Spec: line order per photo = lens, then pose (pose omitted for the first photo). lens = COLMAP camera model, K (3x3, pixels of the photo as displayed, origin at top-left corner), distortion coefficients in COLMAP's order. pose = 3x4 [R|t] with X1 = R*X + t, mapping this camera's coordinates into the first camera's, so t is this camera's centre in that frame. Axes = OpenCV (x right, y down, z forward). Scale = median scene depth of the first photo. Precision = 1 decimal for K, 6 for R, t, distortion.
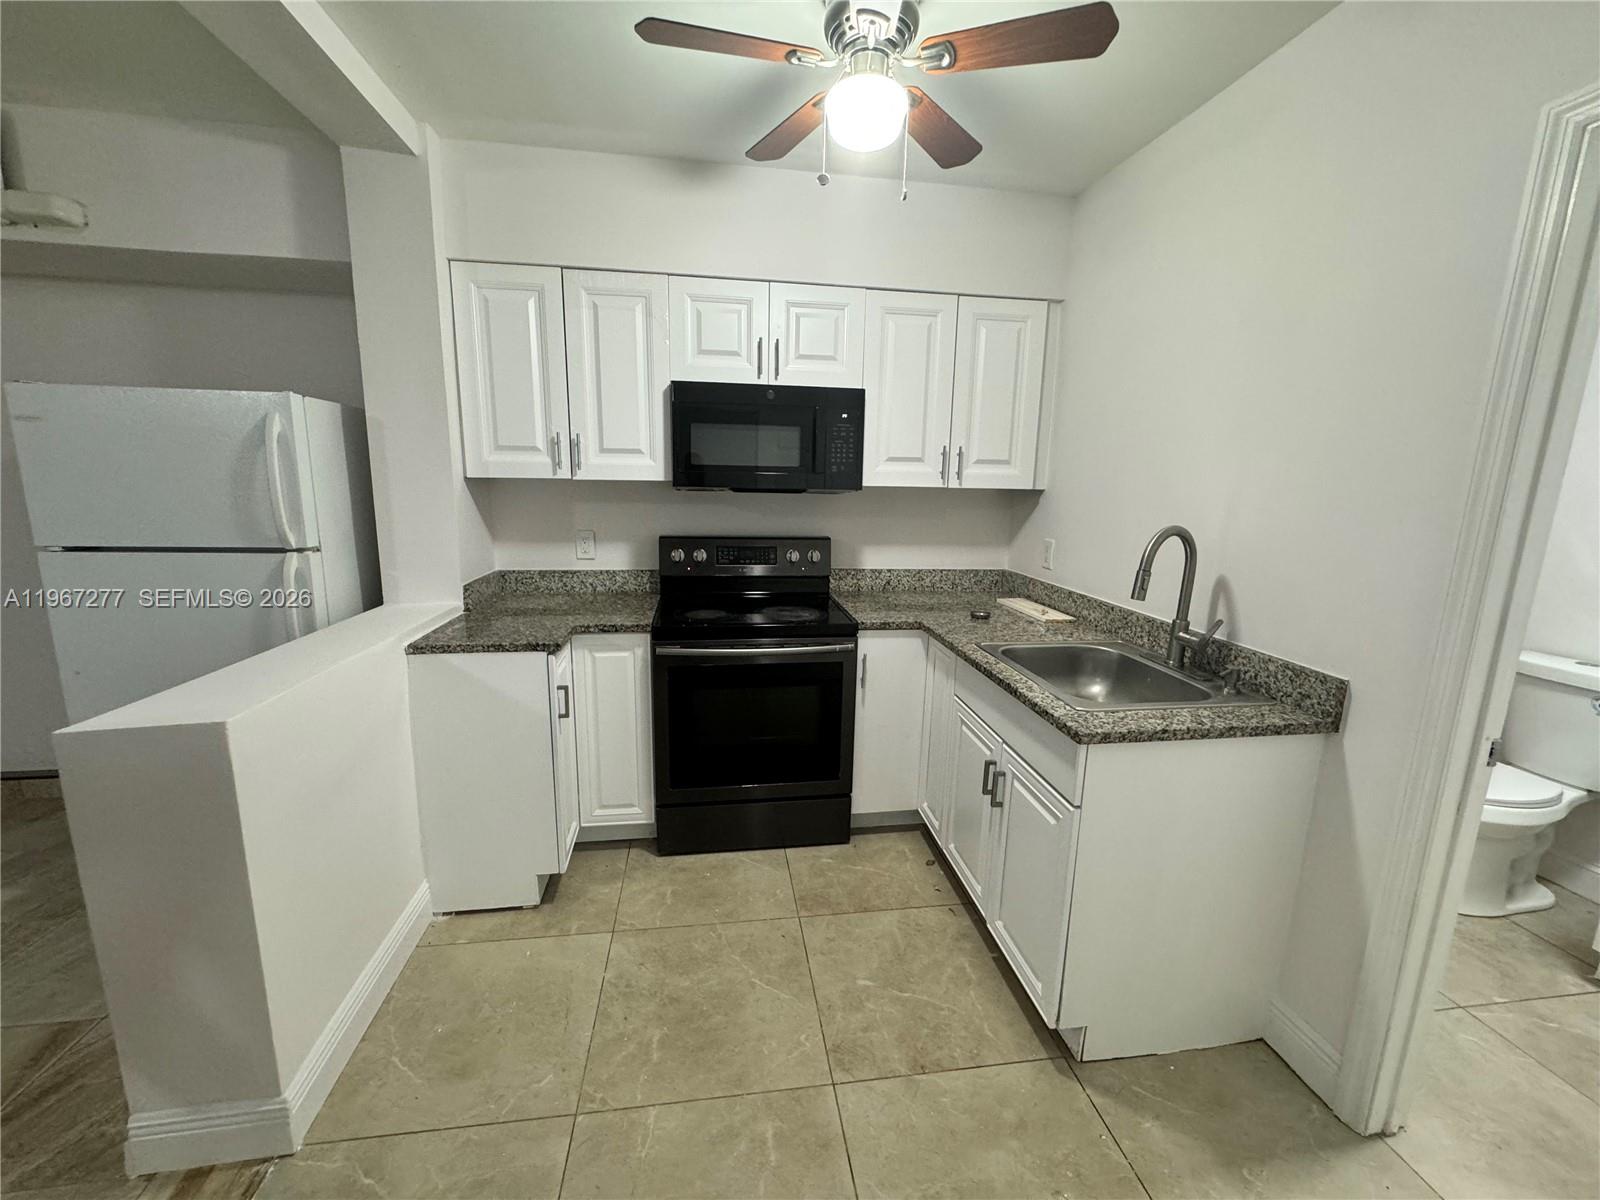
lens RADIAL K [[638.5, 0, 803.9], [0, 638.5, 597.9], [0, 0, 1]] dist [-0.004637, -0.000341]
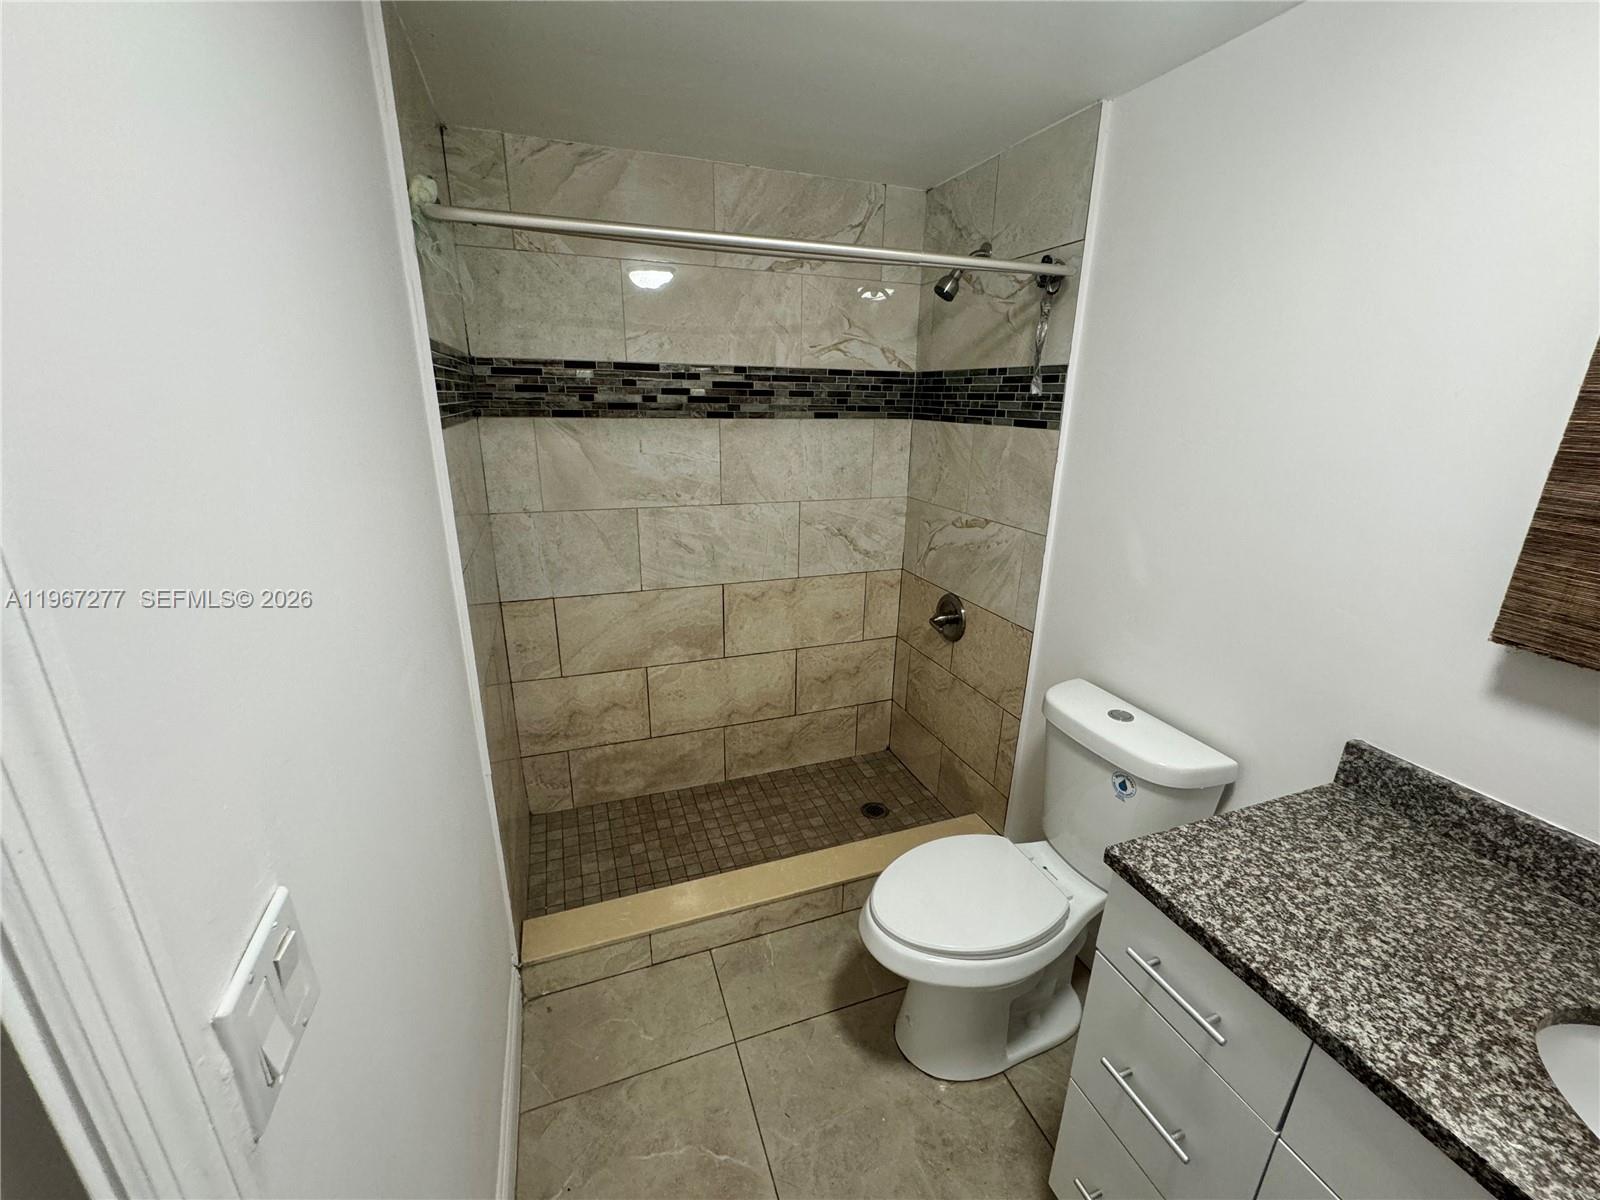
lens RADIAL K [[642.8, 0, 799.5], [0, 642.8, 598.1], [0, 0, 1]] dist [-0.004565, 0.000008]
pose [[0.979255, -0.064175, 0.192202, 0.705459], [0.038291, 0.990040, 0.135476, -0.117859], [-0.198982, -0.125306, 0.971959, 0.374470]]
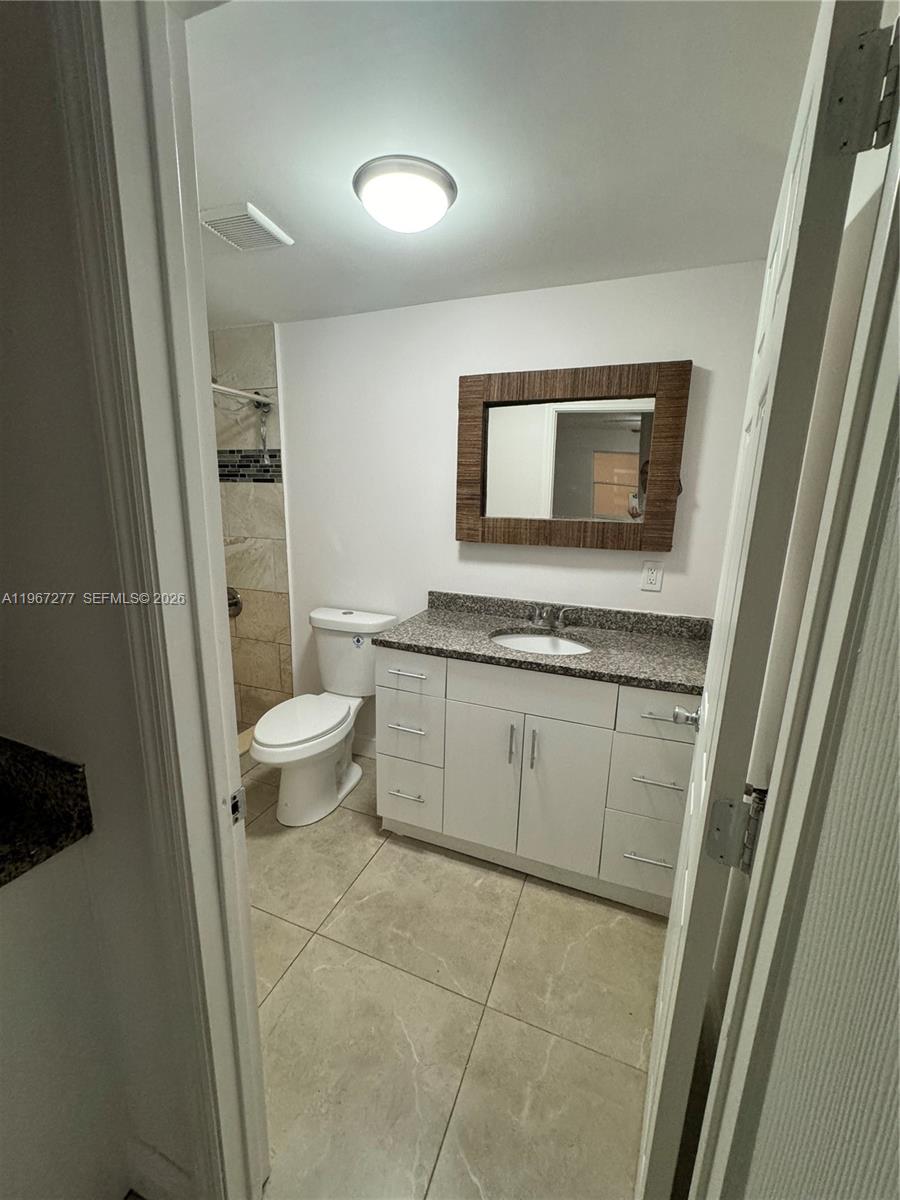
lens RADIAL K [[481.1, 0, 450.0], [0, 481.1, 600.0], [0, 0, 1]] dist [0.001692, -0.000205]
pose [[0.494725, -0.198509, 0.846074, 0.390101], [0.144326, 0.978810, 0.145260, -0.046632], [-0.856982, 0.050247, 0.512892, 0.212306]]
